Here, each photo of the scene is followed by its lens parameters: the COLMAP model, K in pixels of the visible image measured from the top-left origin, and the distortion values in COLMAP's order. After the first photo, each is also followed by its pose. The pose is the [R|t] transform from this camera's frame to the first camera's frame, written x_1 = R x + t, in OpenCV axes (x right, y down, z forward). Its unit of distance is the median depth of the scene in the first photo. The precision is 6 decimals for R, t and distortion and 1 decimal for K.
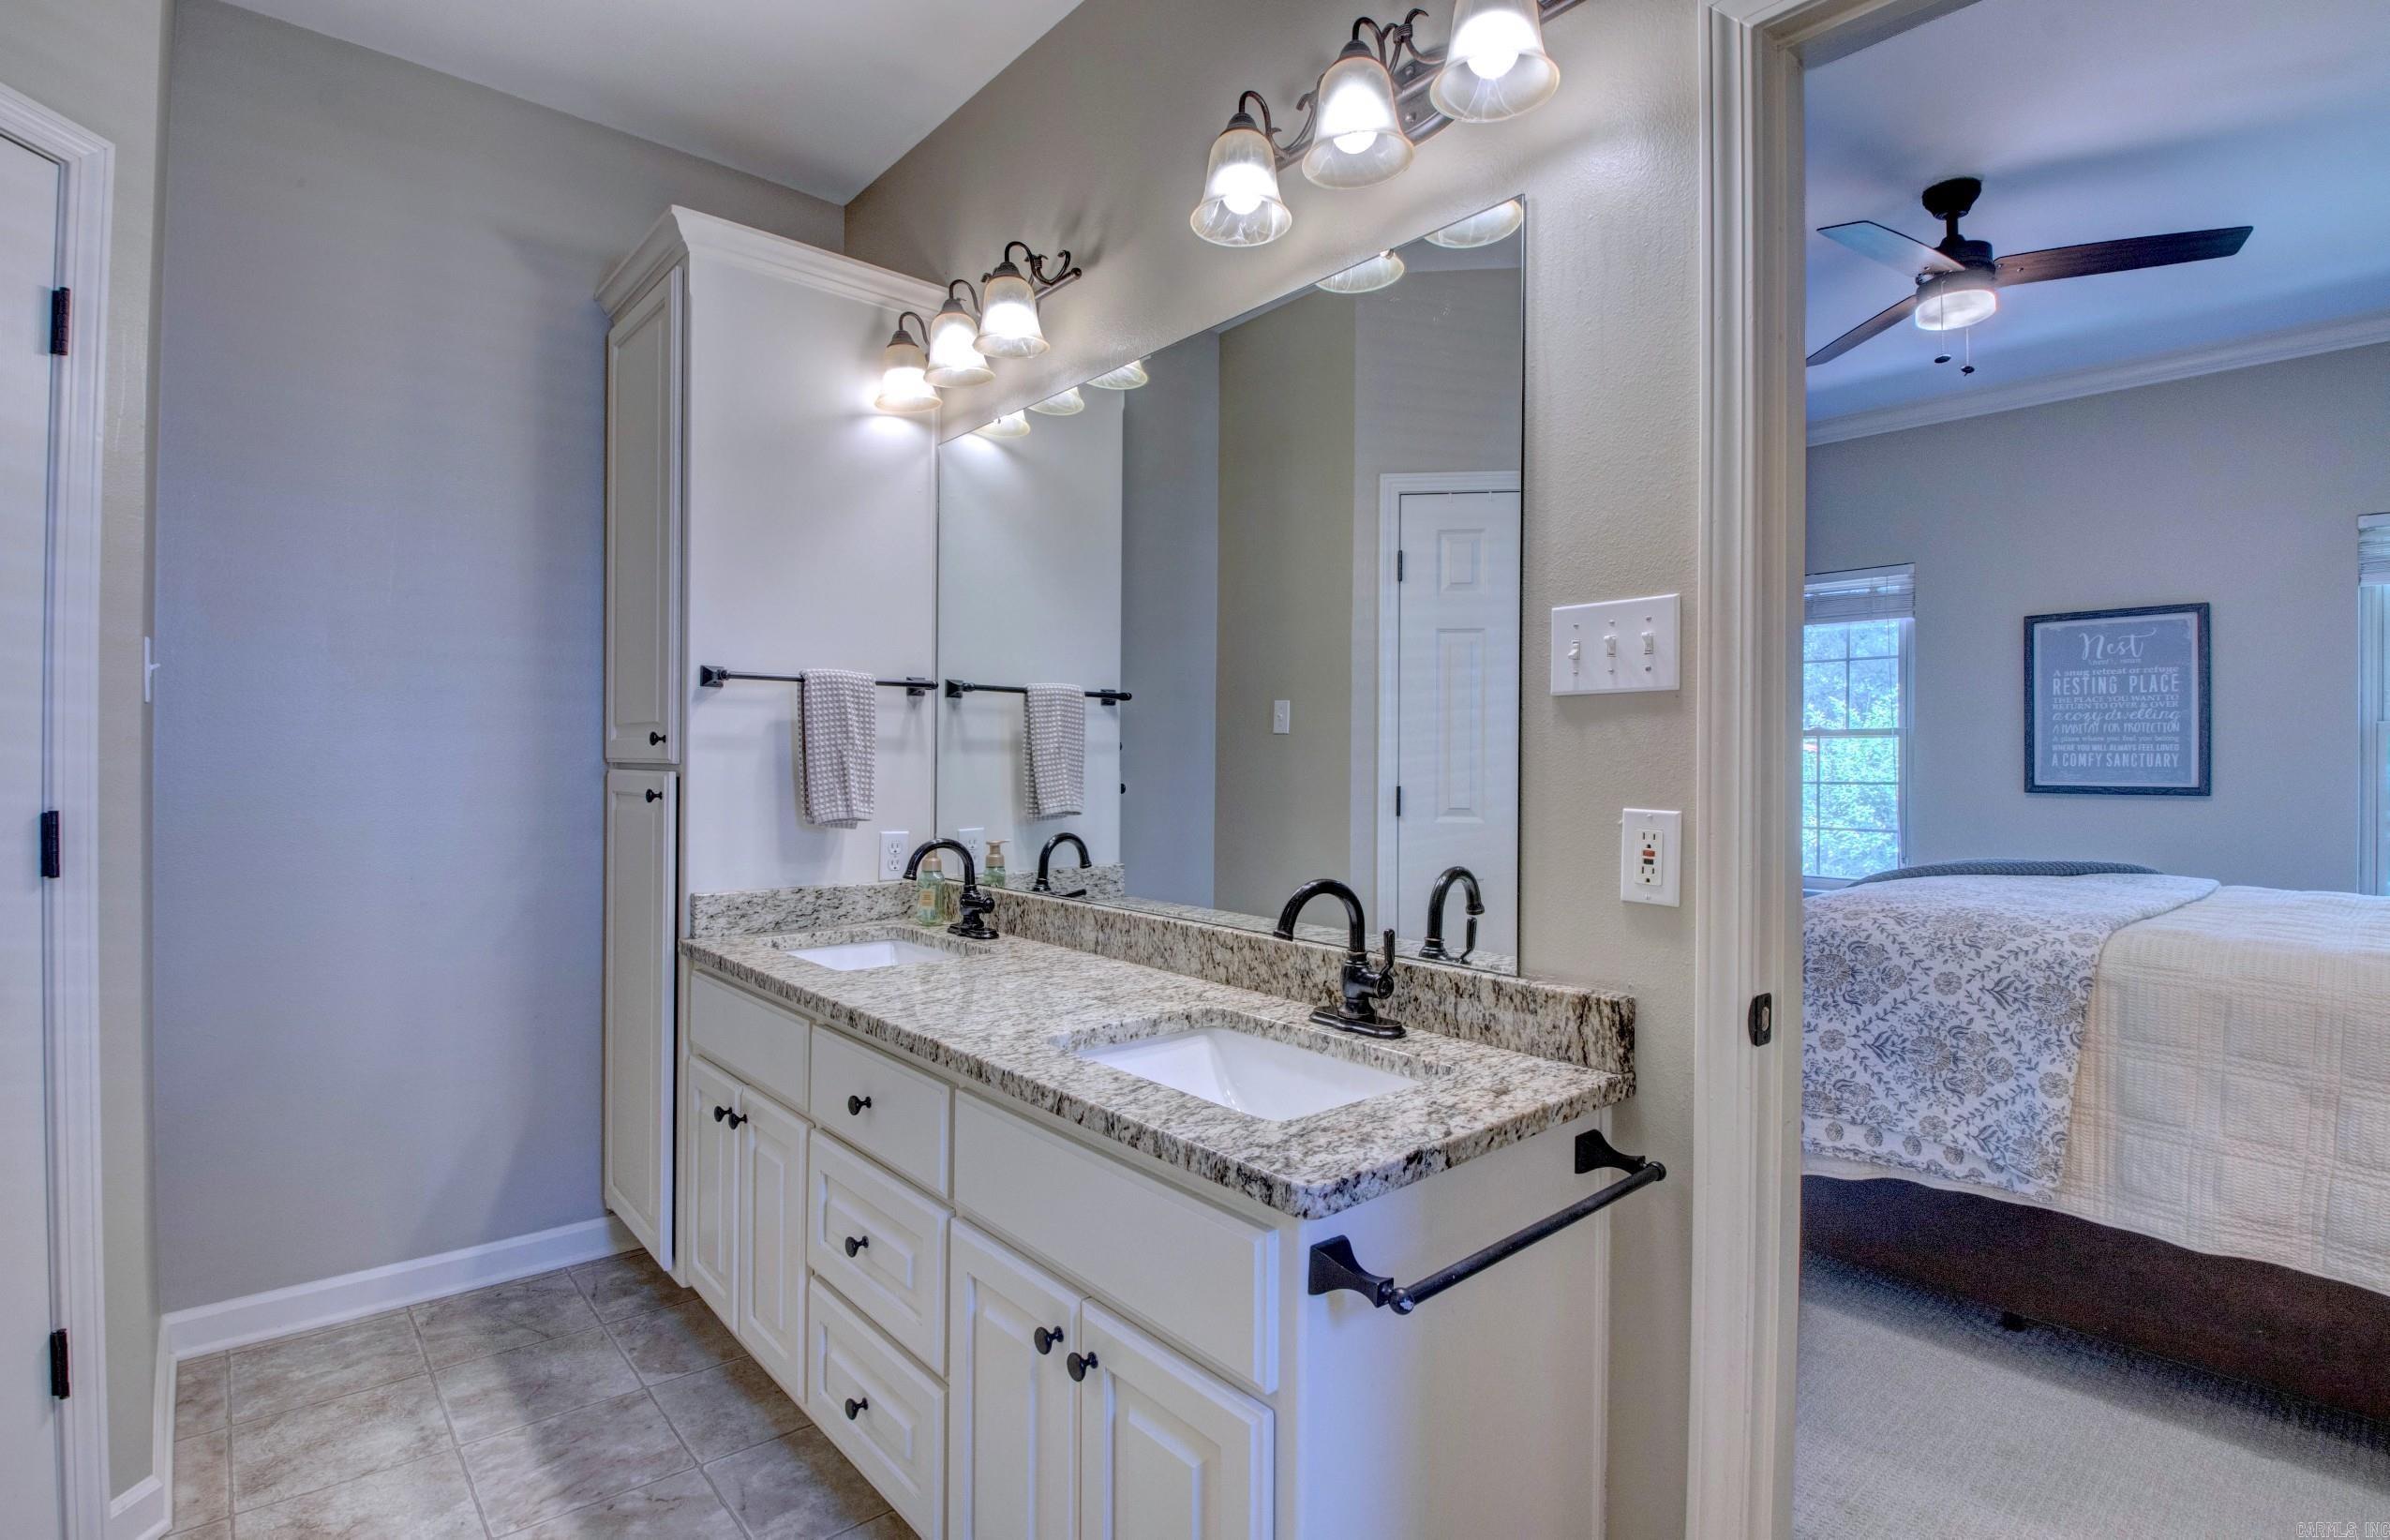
lens RADIAL K [[1129.4, 0, 1189.6], [0, 1129.4, 760.4], [0, 0, 1]] dist [-0.012426, -0.006792]
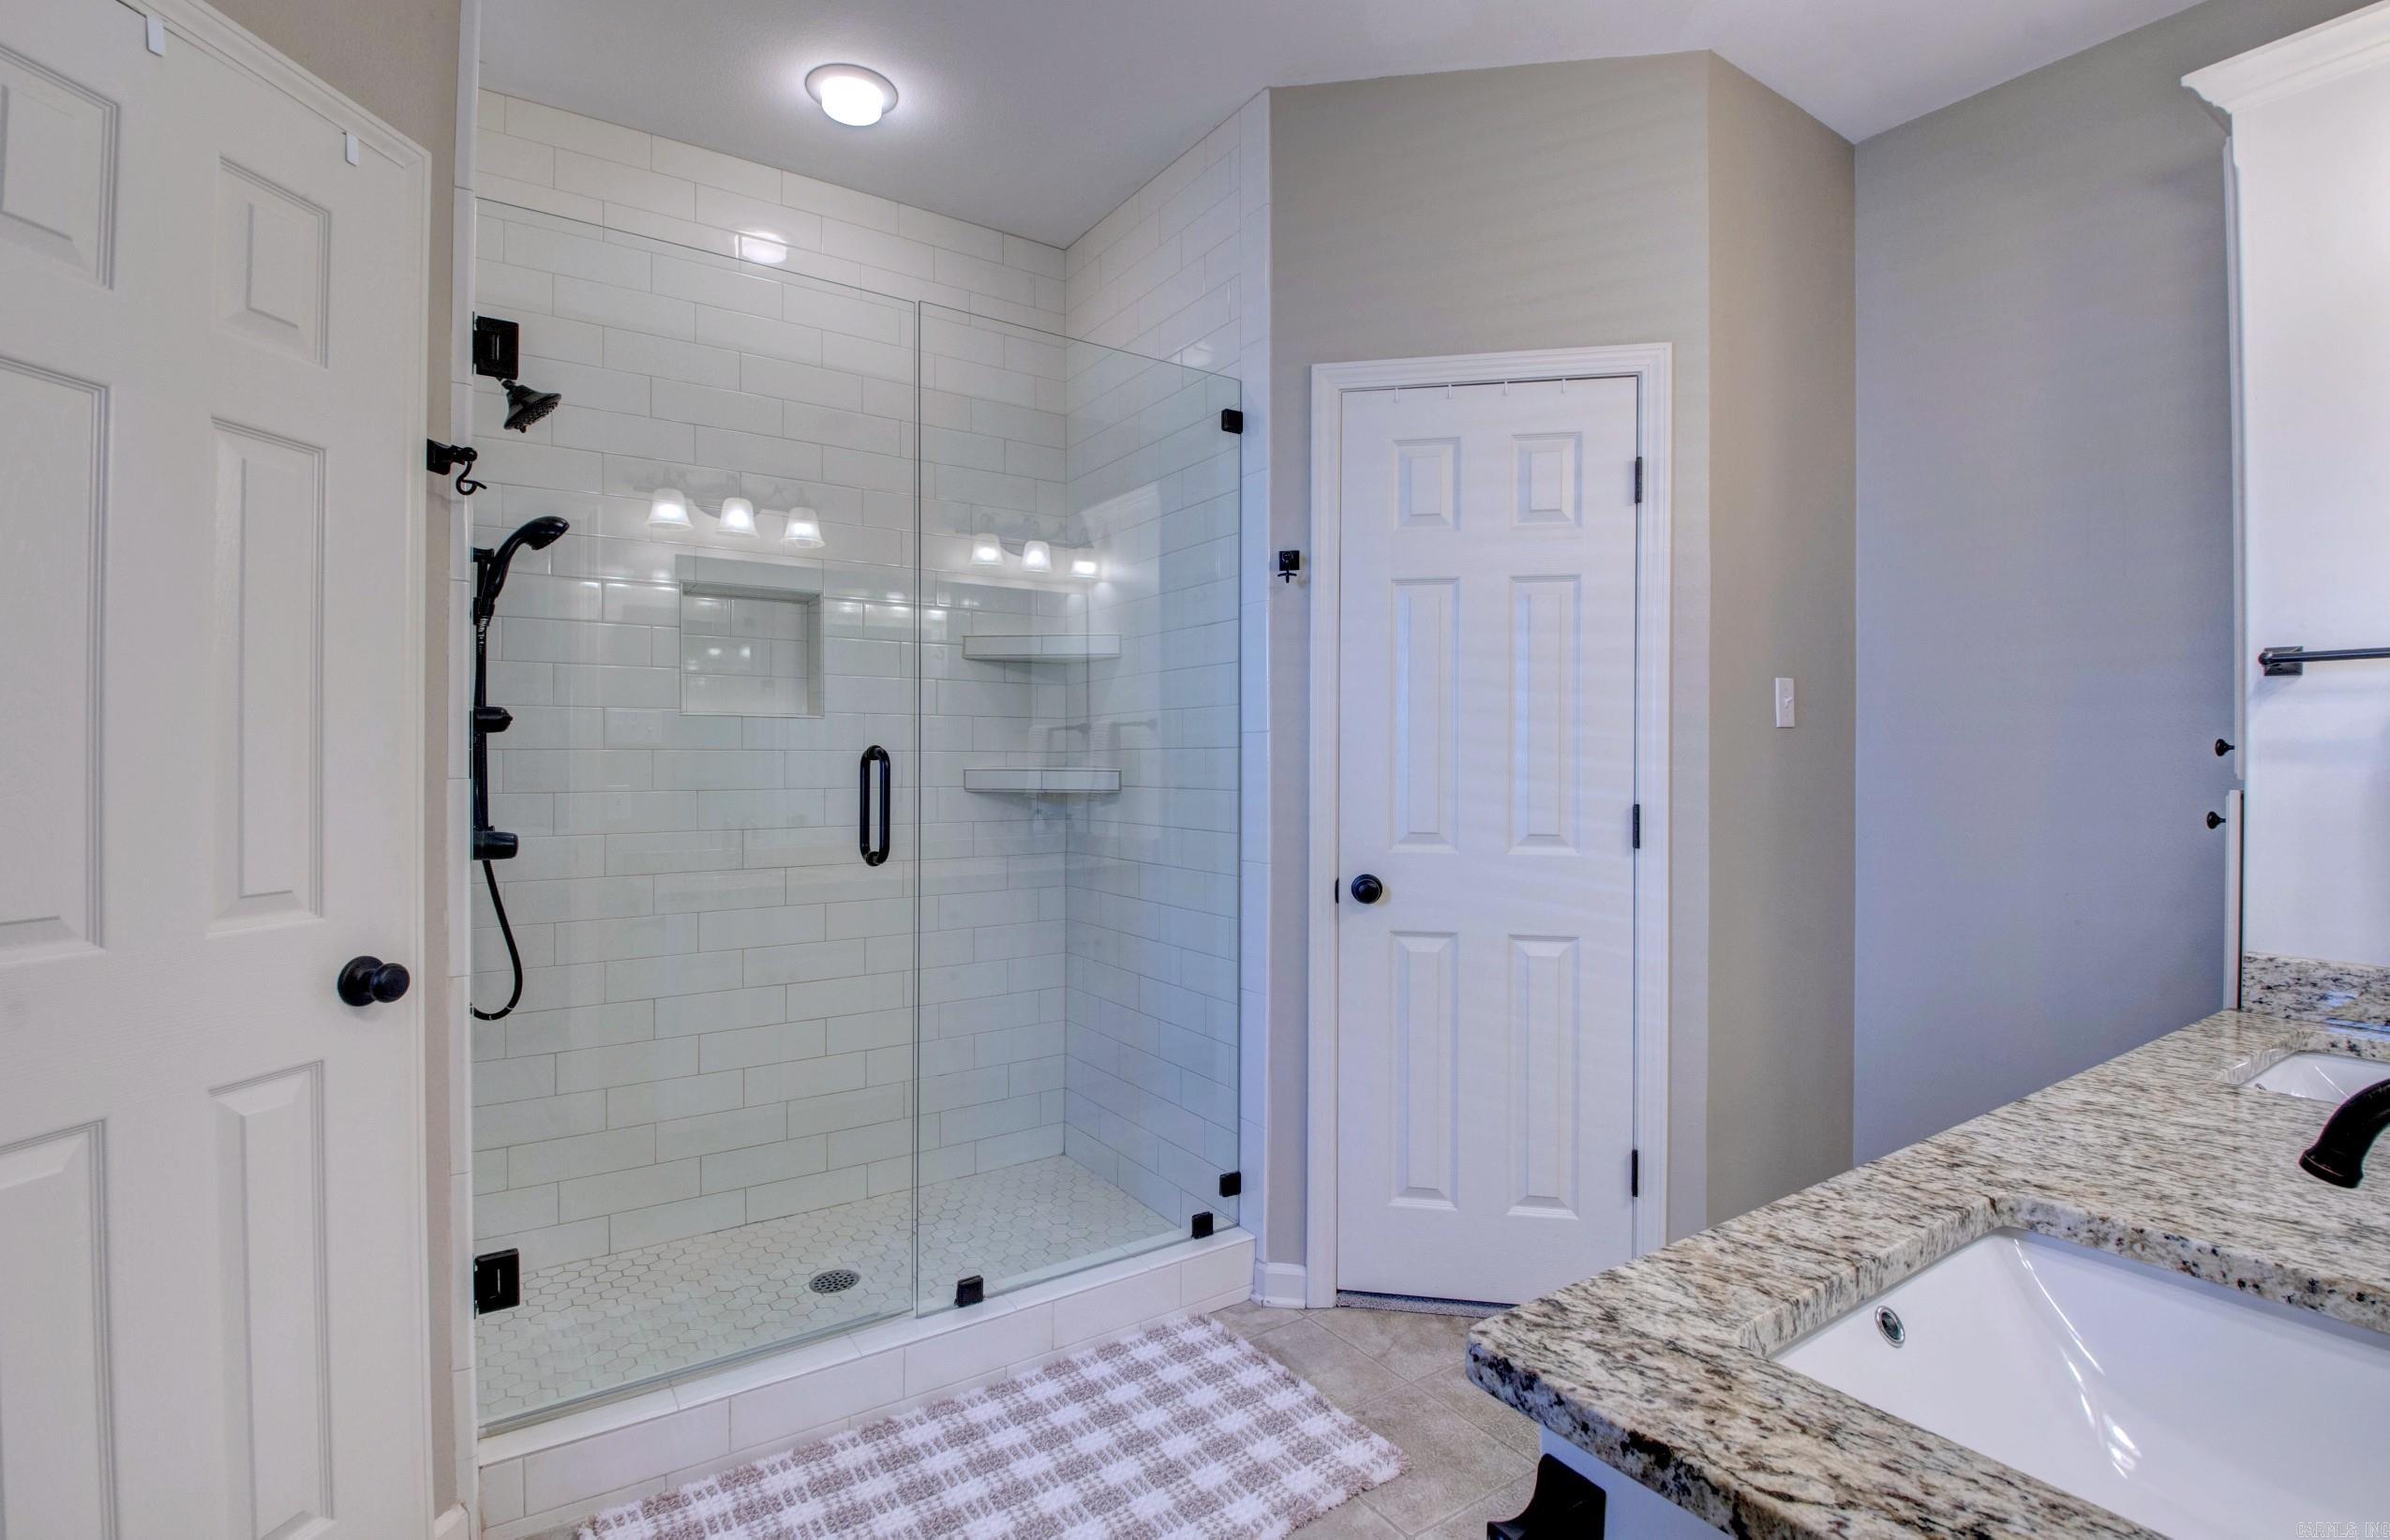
lens RADIAL K [[1129.4, 0, 1189.6], [0, 1129.4, 760.4], [0, 0, 1]] dist [-0.012426, -0.006792]
pose [[-0.124695, -0.001477, -0.992194, 0.751818], [-0.003585, 0.999993, -0.001039, -0.014079], [0.992189, 0.003427, -0.124699, 0.752111]]
